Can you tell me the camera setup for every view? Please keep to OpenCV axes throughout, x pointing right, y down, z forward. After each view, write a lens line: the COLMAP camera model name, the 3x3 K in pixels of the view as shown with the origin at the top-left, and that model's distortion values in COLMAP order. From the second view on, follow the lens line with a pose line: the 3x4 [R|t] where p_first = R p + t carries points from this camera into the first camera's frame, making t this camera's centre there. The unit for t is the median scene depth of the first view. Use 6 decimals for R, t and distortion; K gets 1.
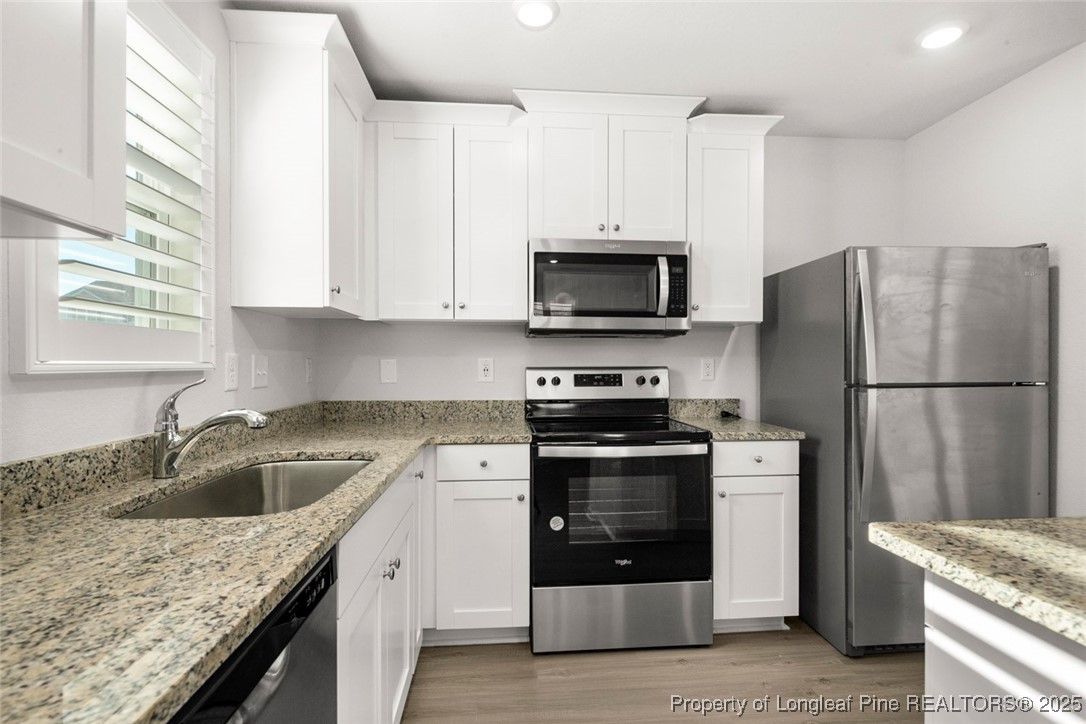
lens RADIAL K [[527.7, 0, 540.6], [0, 527.7, 368.1], [0, 0, 1]] dist [-0.000410, -0.001230]
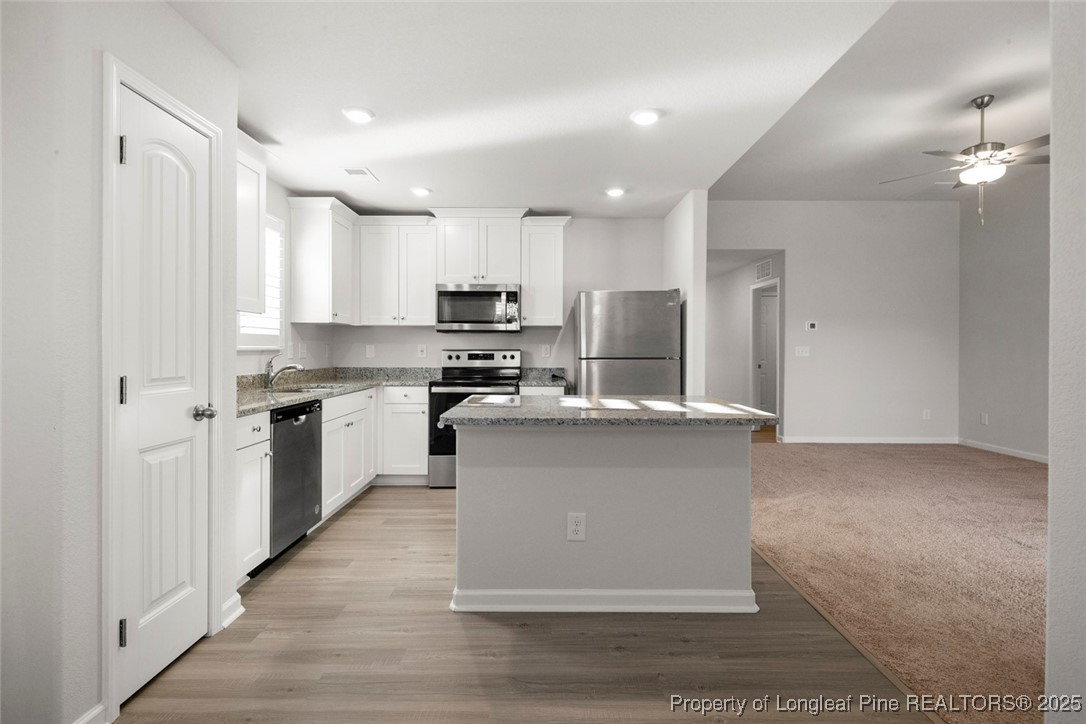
lens RADIAL K [[527.7, 0, 541.9], [0, 527.7, 353.2], [0, 0, 1]] dist [-0.000410, -0.001230]
pose [[0.997305, 0.002980, -0.073304, 0.551319], [-0.002901, 0.999995, 0.001186, 0.009380], [0.073308, -0.000971, 0.997309, -0.989661]]
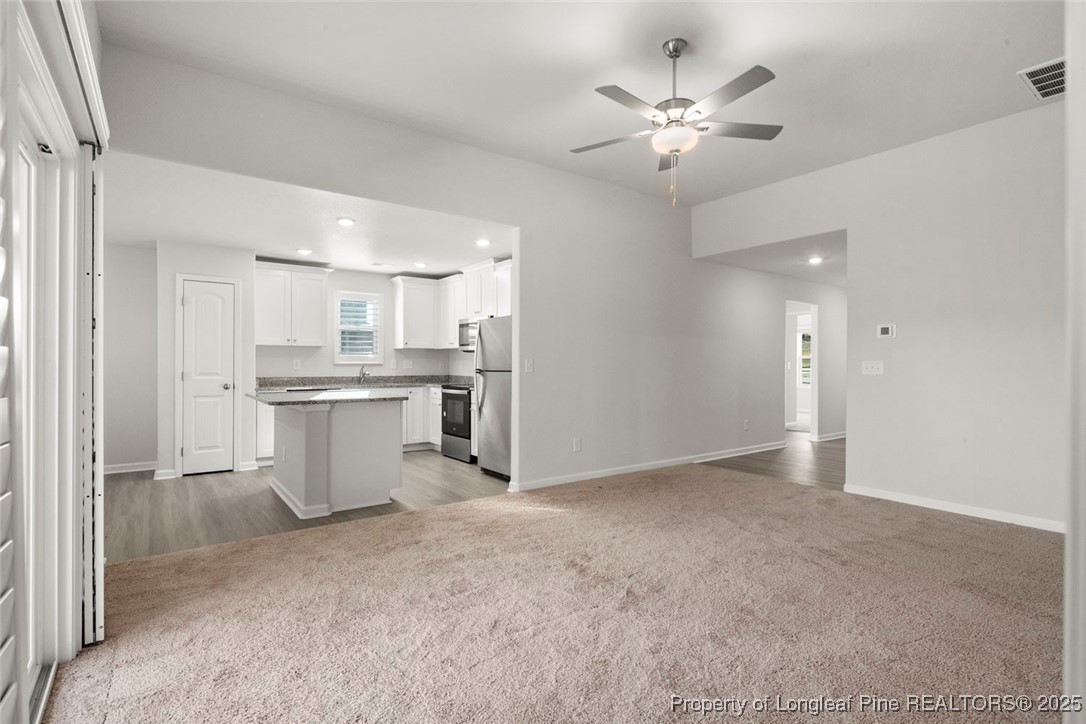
lens RADIAL K [[527.7, 0, 543.3], [0, 527.7, 361.5], [0, 0, 1]] dist [-0.000410, -0.001230]
pose [[0.531050, 0.000304, -0.847340, 2.862317], [-0.008440, 0.999952, -0.004931, -0.004413], [0.847298, 0.009770, 0.531027, -0.161400]]
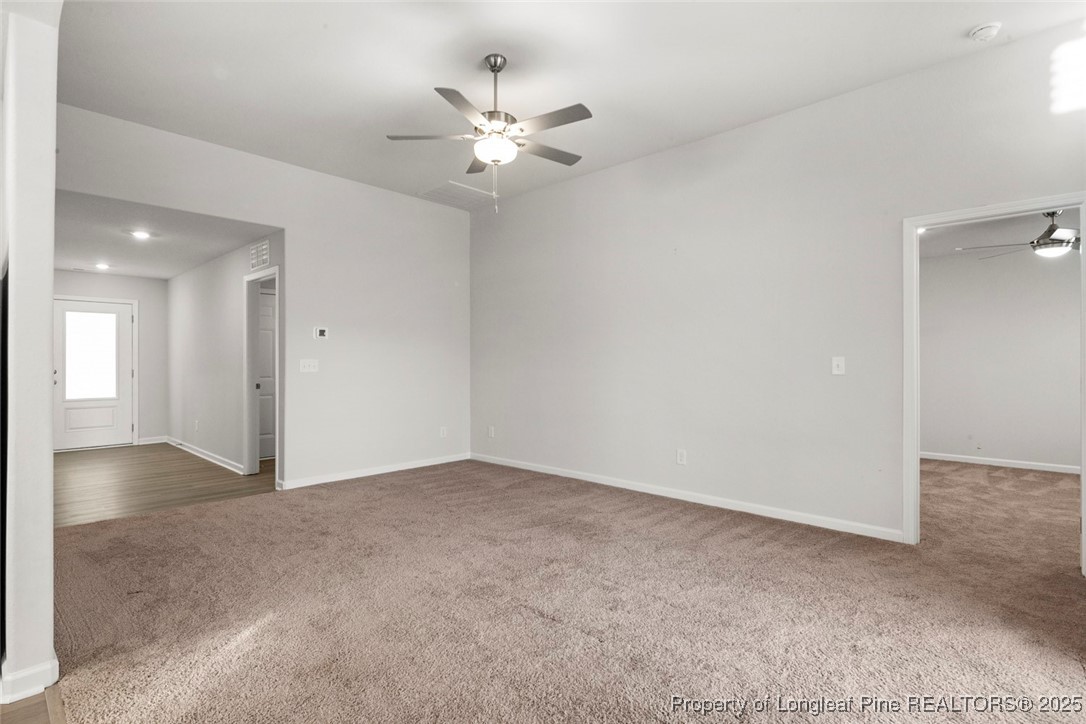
lens RADIAL K [[527.7, 0, 541.7], [0, 527.7, 365.0], [0, 0, 1]] dist [-0.000410, -0.001230]
pose [[0.739112, -0.001924, 0.673579, 1.000092], [0.004620, 0.999987, -0.002214, 0.003885], [-0.673566, 0.004748, 0.739111, -0.282723]]
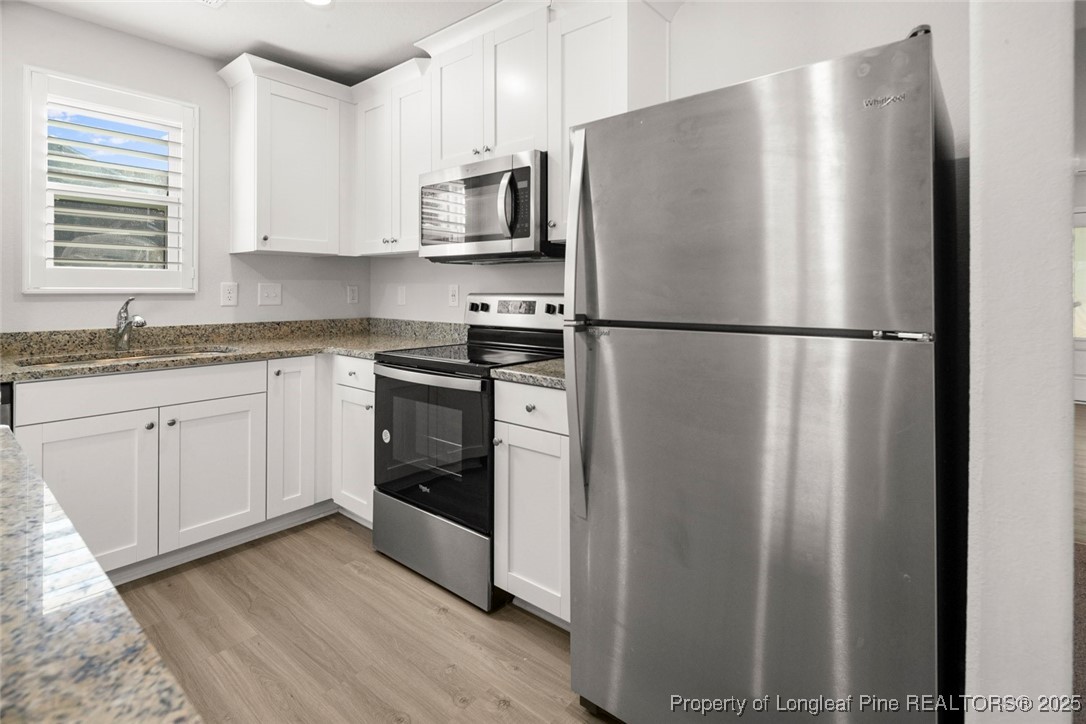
lens RADIAL K [[527.7, 0, 544.7], [0, 527.7, 287.5], [0, 0, 1]] dist [-0.000410, -0.001230]
pose [[0.713977, -0.000670, -0.700169, 0.986940], [-0.008008, 0.999926, -0.009123, -0.005322], [0.700123, 0.012120, 0.713919, 0.428886]]
